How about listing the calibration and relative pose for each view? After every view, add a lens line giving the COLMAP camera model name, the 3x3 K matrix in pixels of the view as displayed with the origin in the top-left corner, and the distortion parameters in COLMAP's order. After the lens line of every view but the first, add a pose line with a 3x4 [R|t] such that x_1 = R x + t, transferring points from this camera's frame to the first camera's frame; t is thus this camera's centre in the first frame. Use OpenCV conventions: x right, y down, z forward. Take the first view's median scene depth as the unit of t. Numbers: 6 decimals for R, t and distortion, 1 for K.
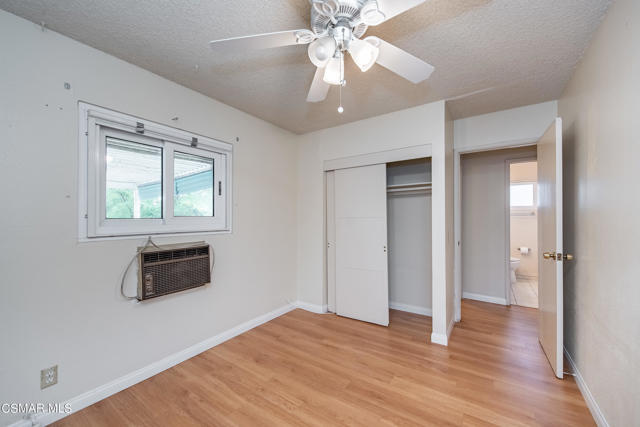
lens RADIAL K [[250.1, 0, 320.0], [0, 250.1, 216.2], [0, 0, 1]] dist [0.006648, -0.000769]
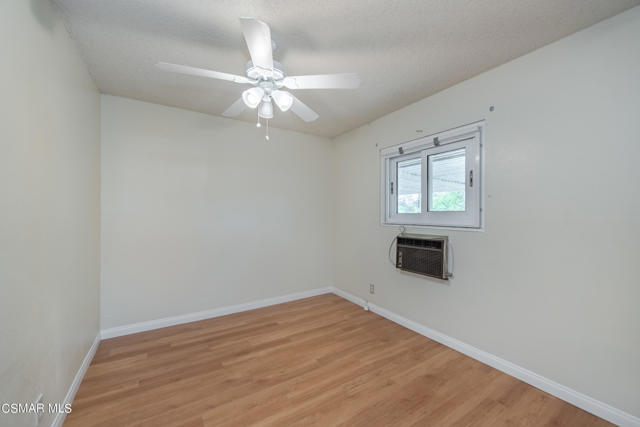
lens RADIAL K [[250.1, 0, 319.2], [0, 250.1, 213.9], [0, 0, 1]] dist [0.006648, -0.000769]
pose [[-0.394933, 0.007982, -0.918675, 0.763260], [0.009663, 0.999943, 0.004534, 0.001979], [0.918659, -0.007086, -0.394988, 1.084379]]
